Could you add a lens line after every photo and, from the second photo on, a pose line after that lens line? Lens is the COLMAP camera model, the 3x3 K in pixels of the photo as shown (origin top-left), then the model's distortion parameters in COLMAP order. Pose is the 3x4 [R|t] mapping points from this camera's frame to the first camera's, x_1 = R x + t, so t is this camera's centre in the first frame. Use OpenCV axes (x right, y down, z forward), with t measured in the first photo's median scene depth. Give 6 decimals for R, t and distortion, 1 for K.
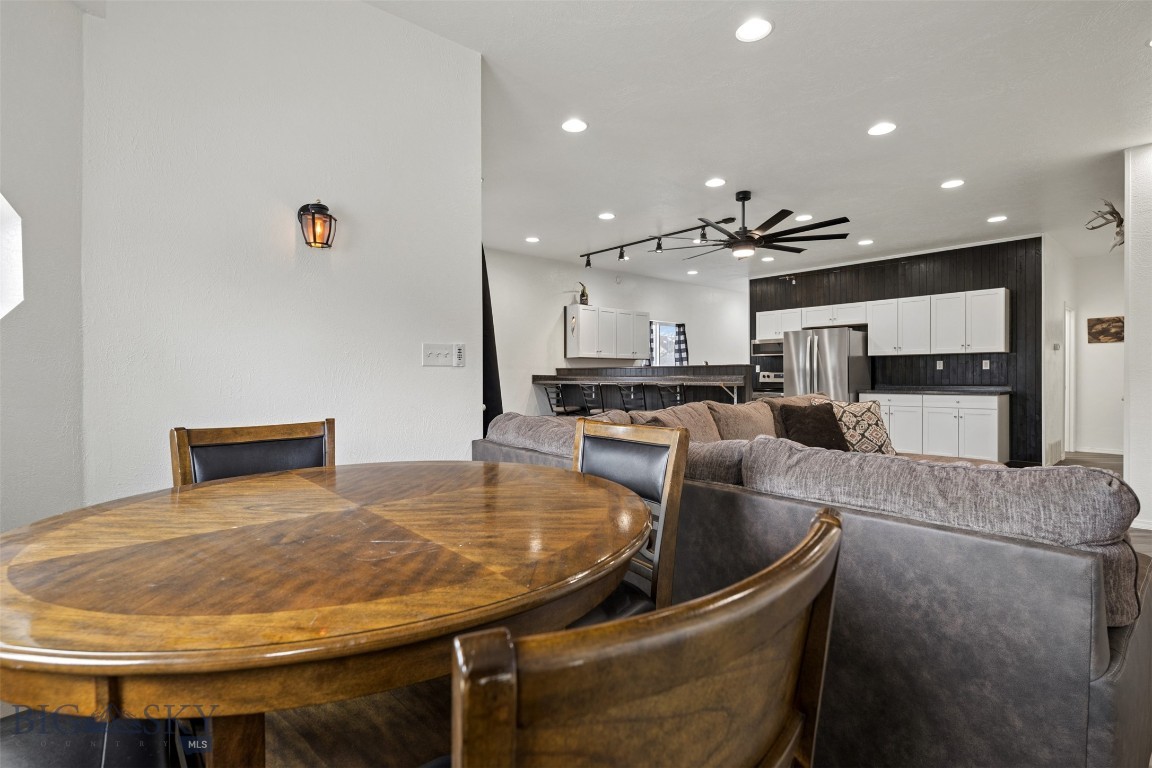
lens RADIAL K [[543.5, 0, 576.0], [0, 543.5, 384.0], [0, 0, 1]] dist [0.001752, 0.000189]
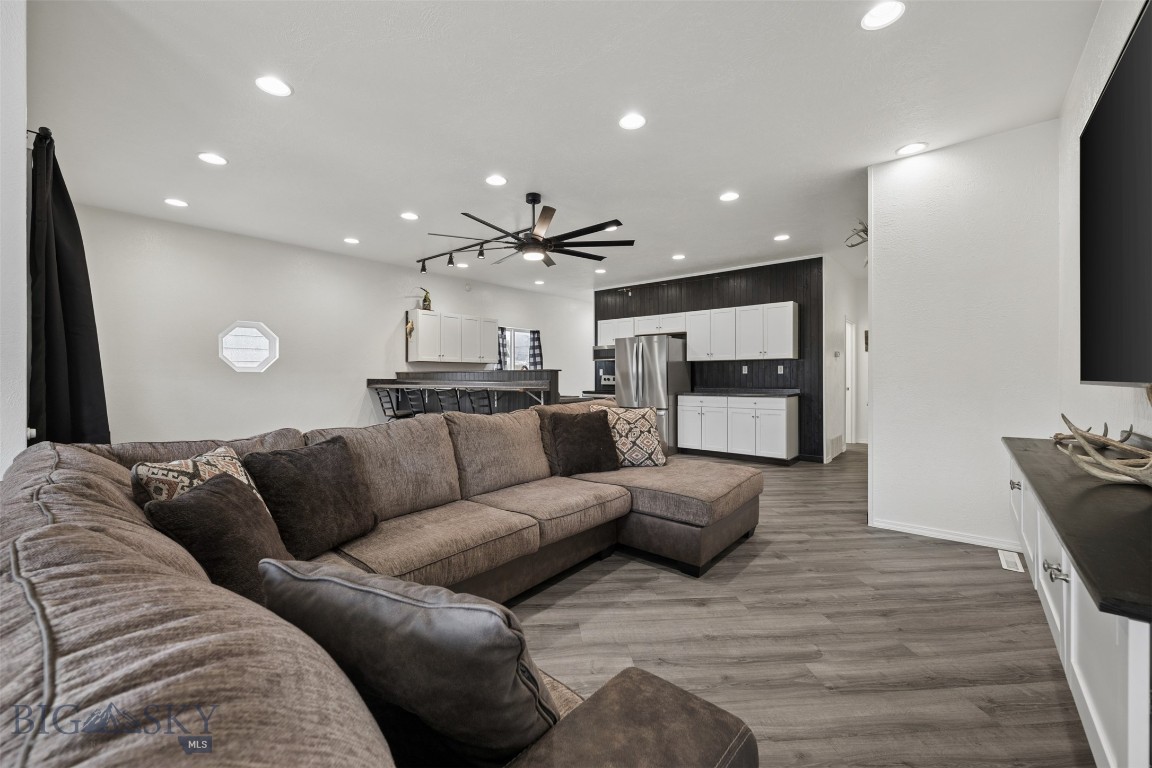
lens RADIAL K [[454.1, 0, 576.0], [0, 454.1, 384.0], [0, 0, 1]] dist [-0.000009, 0.000226]
pose [[0.988907, -0.003021, 0.148505, 0.178240], [0.002617, 0.999992, 0.002919, -0.008719], [-0.148512, -0.002498, 0.988907, 0.121214]]
